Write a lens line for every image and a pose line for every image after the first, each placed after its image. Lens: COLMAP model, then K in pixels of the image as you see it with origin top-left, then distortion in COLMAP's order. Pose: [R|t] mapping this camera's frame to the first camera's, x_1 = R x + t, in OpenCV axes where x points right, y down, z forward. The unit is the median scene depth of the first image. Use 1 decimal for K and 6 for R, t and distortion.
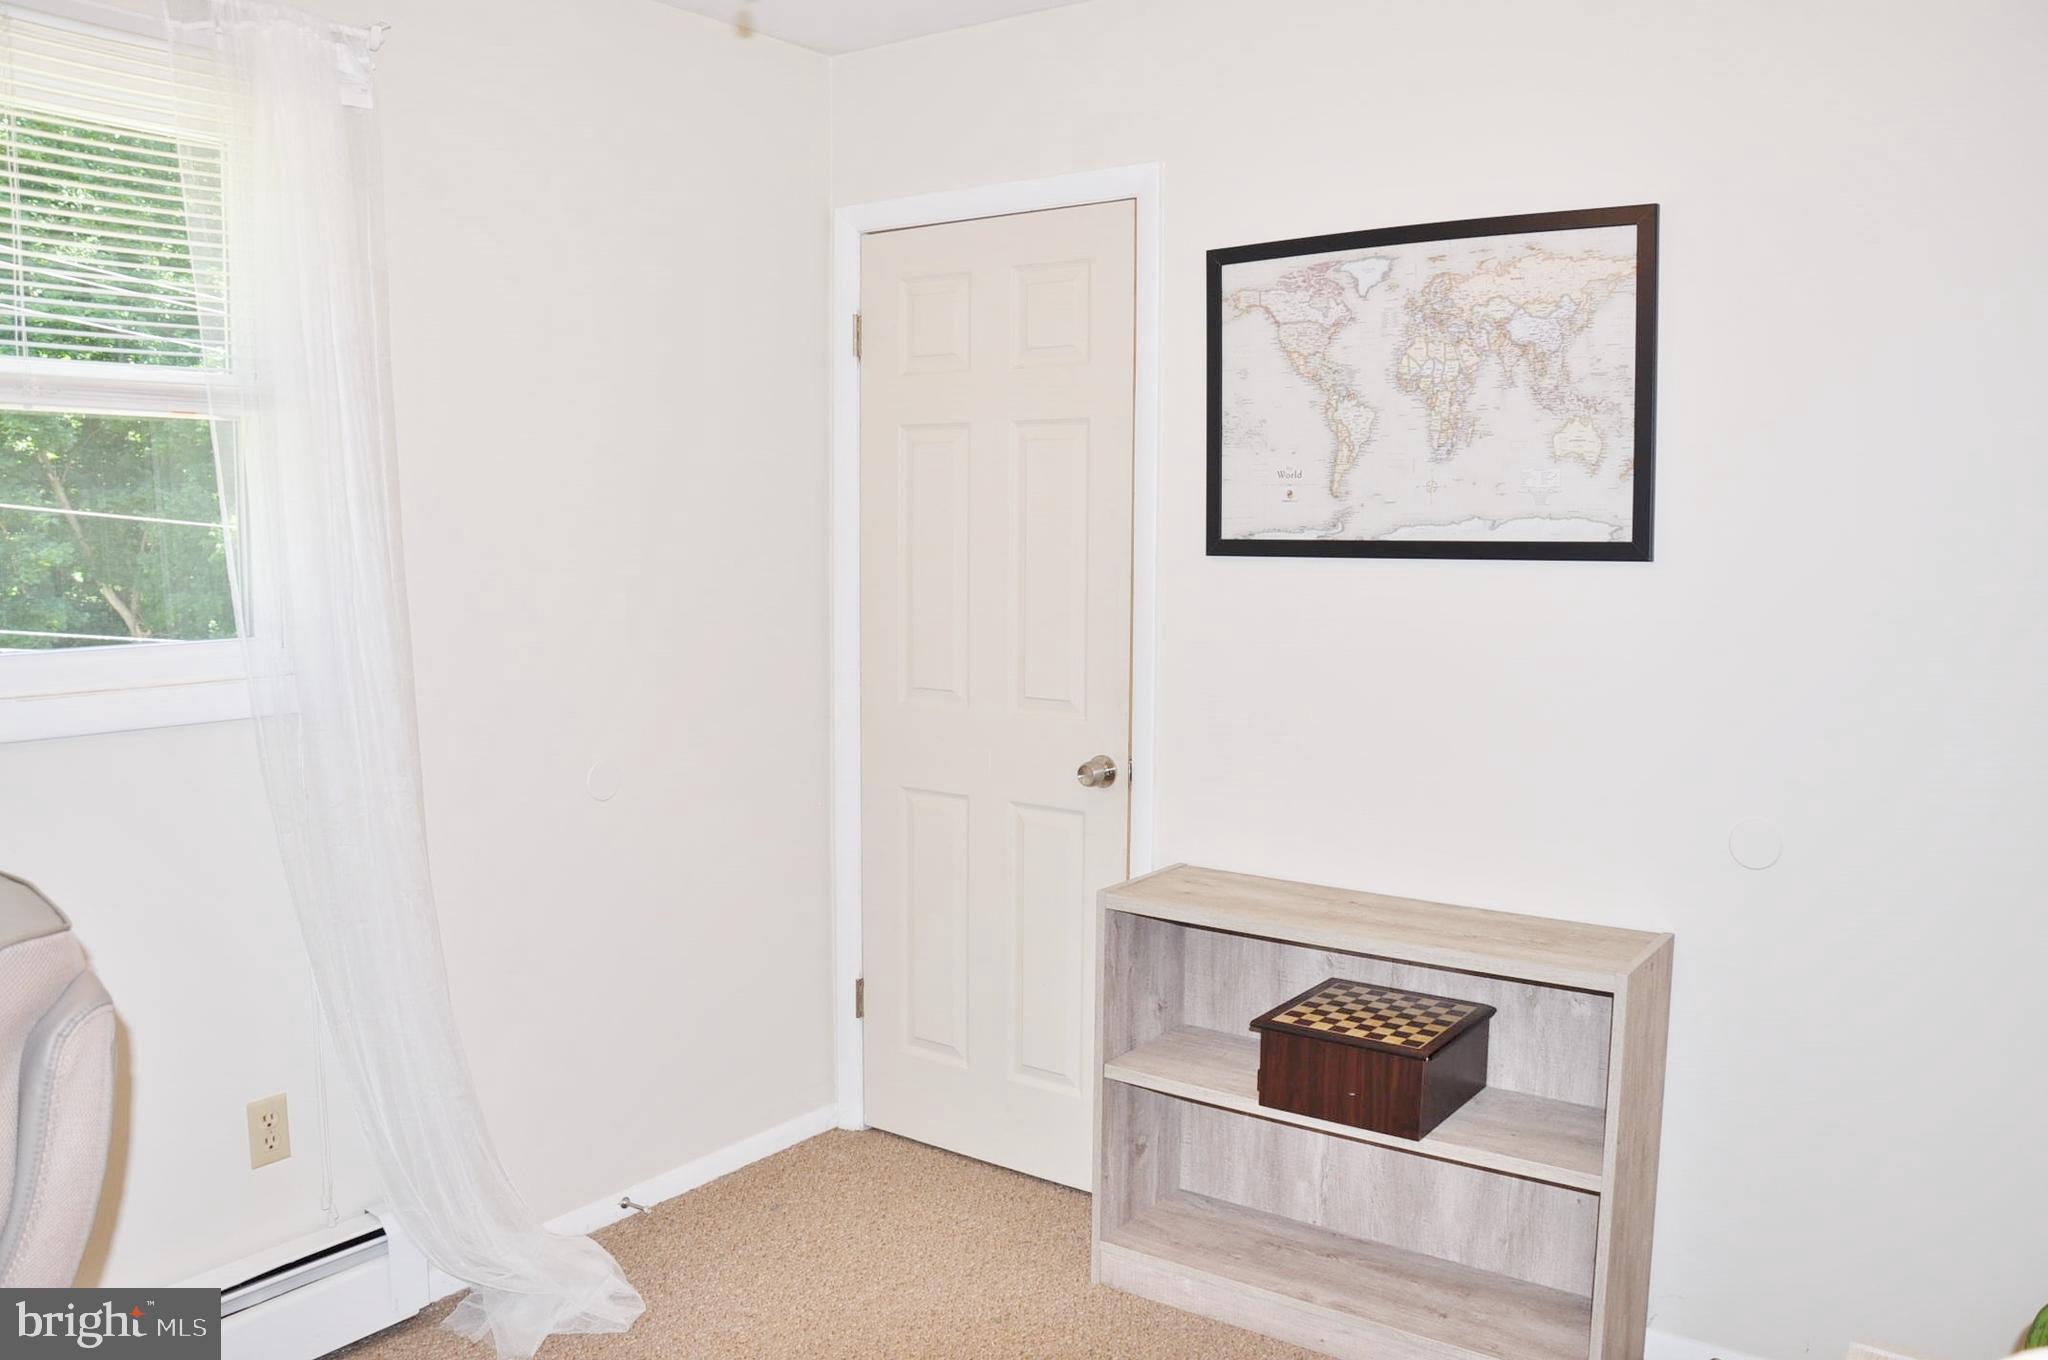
lens RADIAL K [[1606.5, 0, 1011.1], [0, 1606.5, 686.4], [0, 0, 1]] dist [-0.159642, 0.133651]
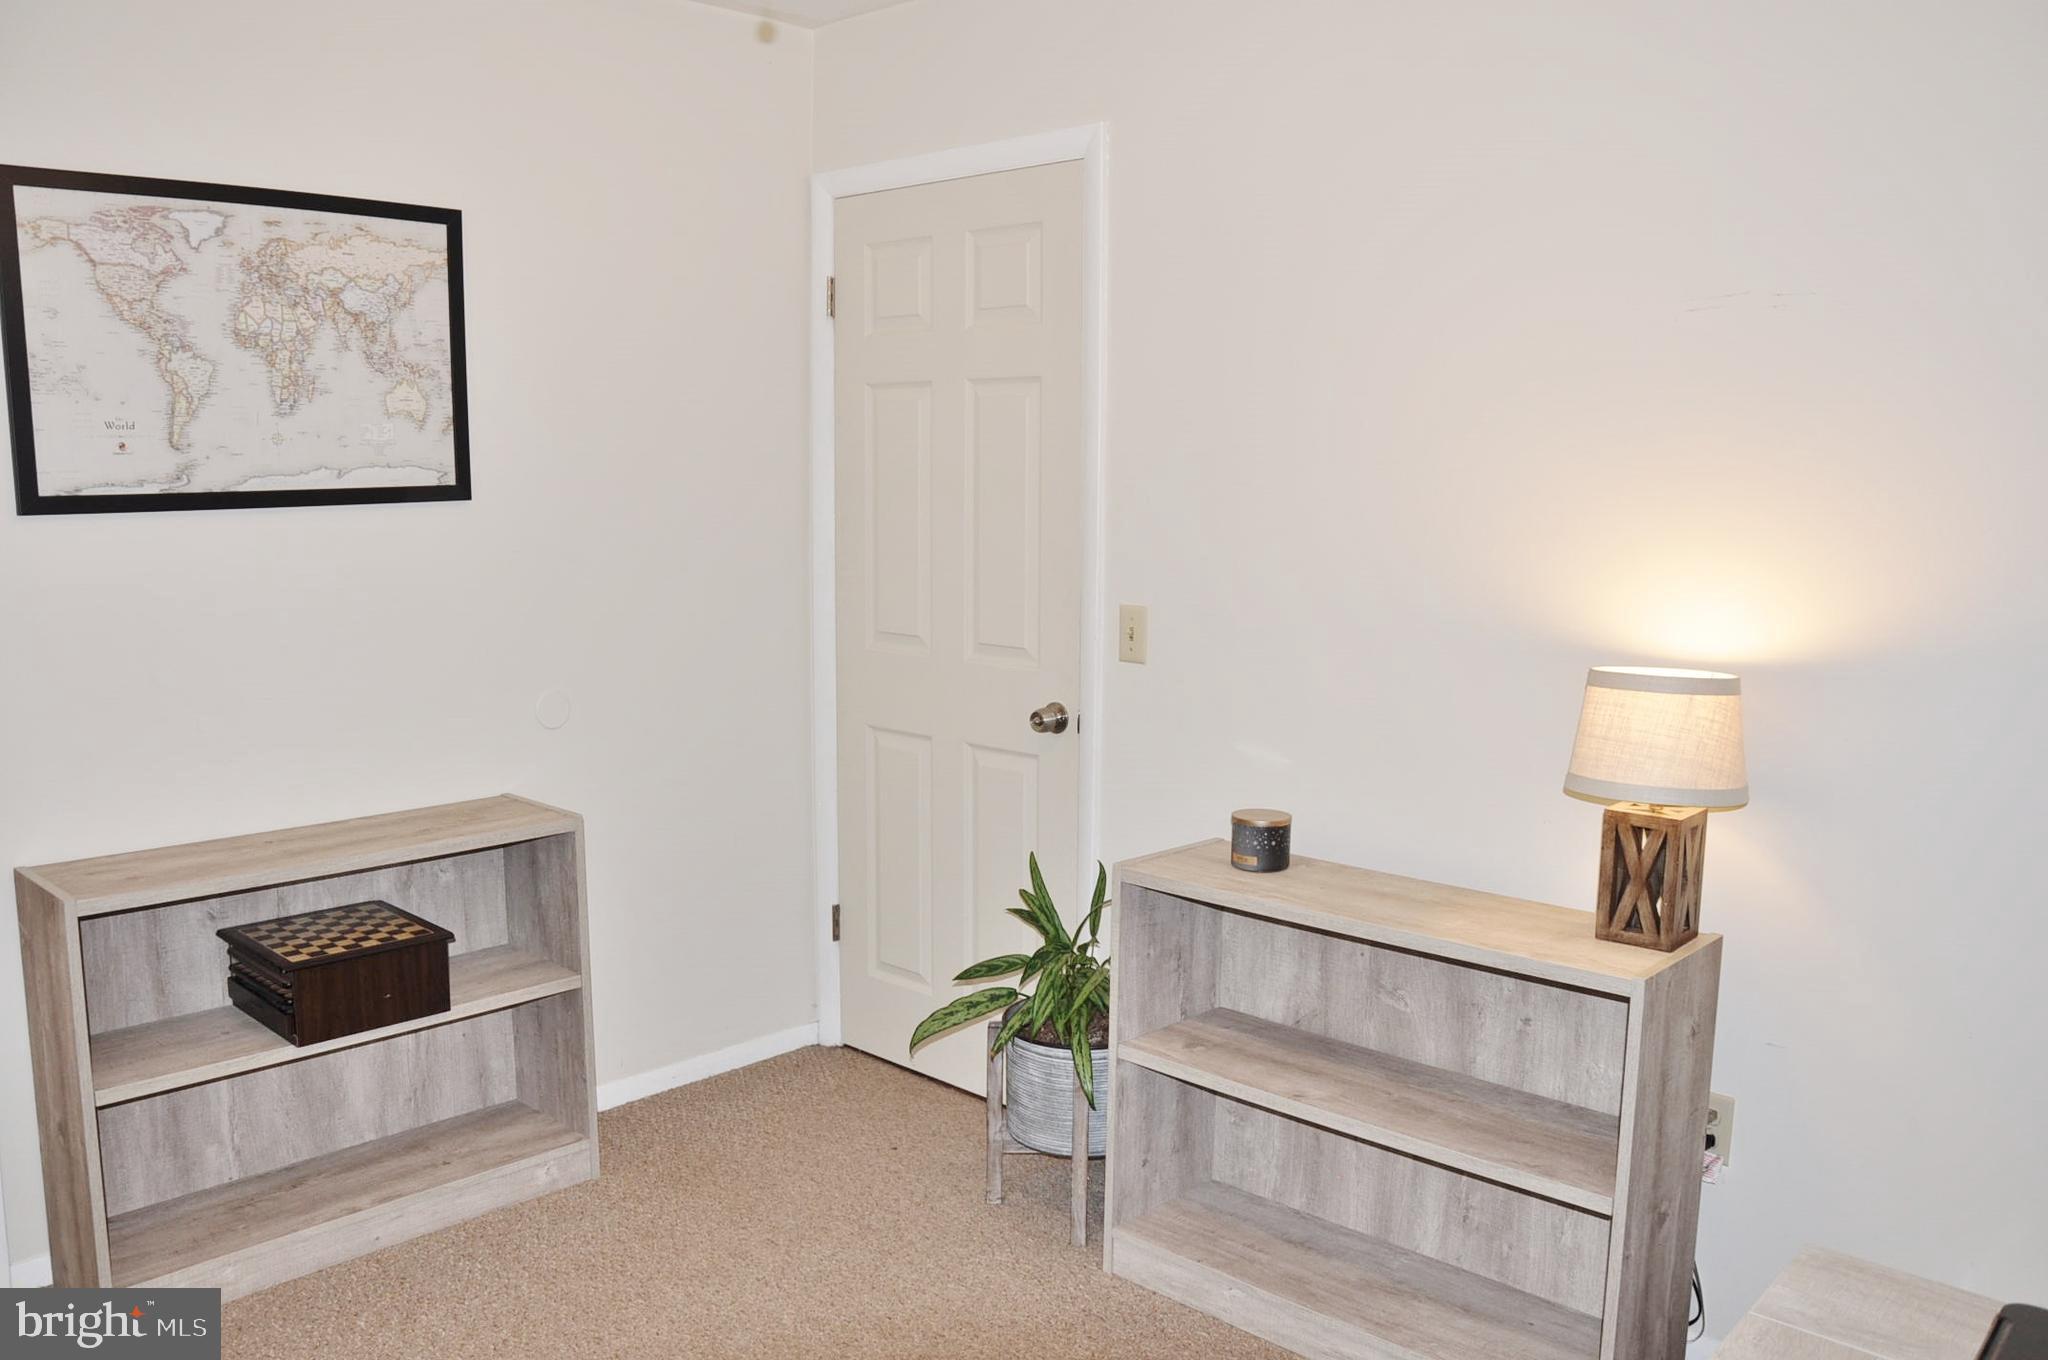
lens RADIAL K [[1606.5, 0, 1011.1], [0, 1606.5, 686.4], [0, 0, 1]] dist [-0.159642, 0.133651]
pose [[0.139317, -0.136696, 0.980768, -0.722031], [0.101681, 0.987166, 0.123144, -0.041212], [-0.985014, 0.082570, 0.151428, 0.374655]]
